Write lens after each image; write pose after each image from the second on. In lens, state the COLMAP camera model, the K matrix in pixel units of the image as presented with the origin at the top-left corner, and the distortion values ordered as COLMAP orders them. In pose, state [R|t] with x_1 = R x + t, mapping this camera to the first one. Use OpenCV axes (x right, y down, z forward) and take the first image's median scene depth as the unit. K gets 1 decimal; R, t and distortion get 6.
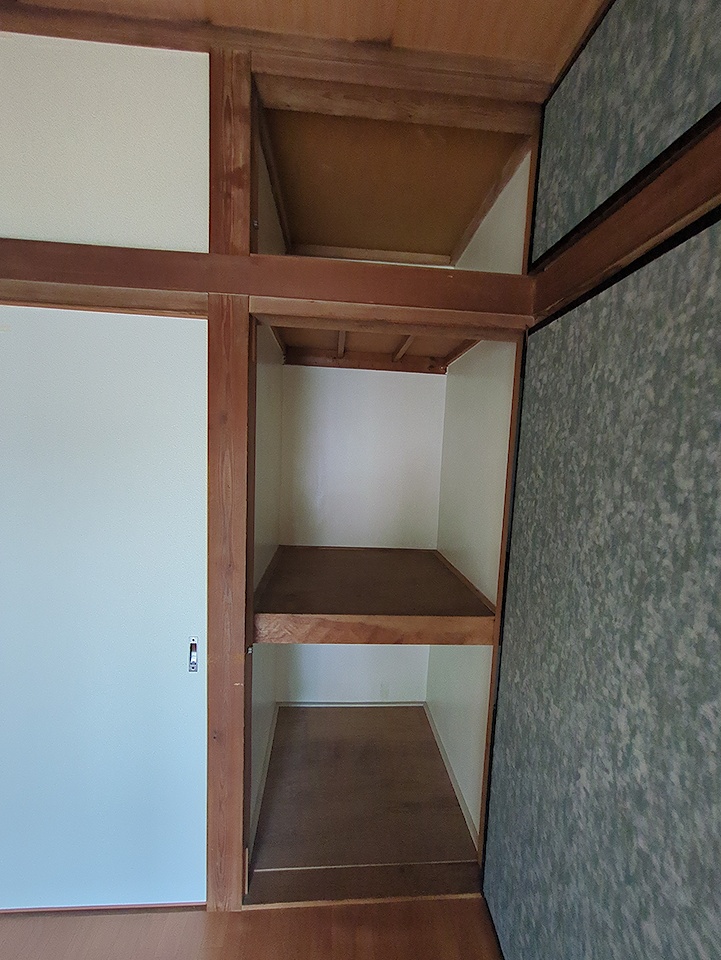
lens RADIAL K [[381.1, 0, 358.7], [0, 381.1, 483.0], [0, 0, 1]] dist [0.001430, 0.000821]
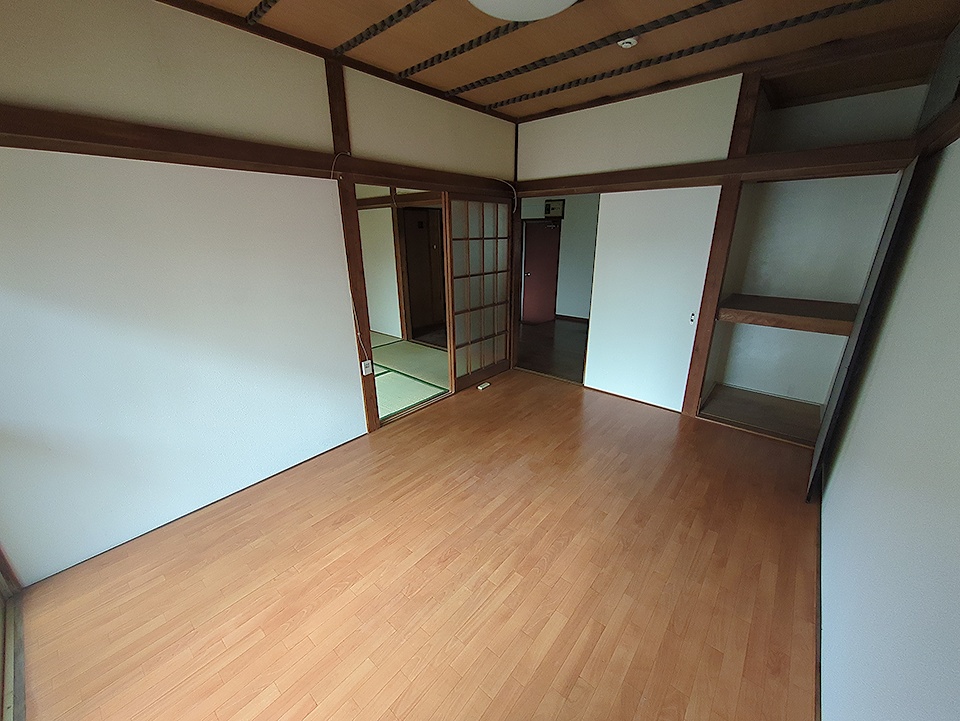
lens RADIAL K [[377.1, 0, 483.3], [0, 377.1, 361.2], [0, 0, 1]] dist [0.000428, 0.000139]
pose [[0.711415, 0.184741, -0.678055, 0.423550], [-0.030812, 0.972102, 0.232528, 0.190033], [0.702096, -0.144531, 0.697260, -2.158215]]
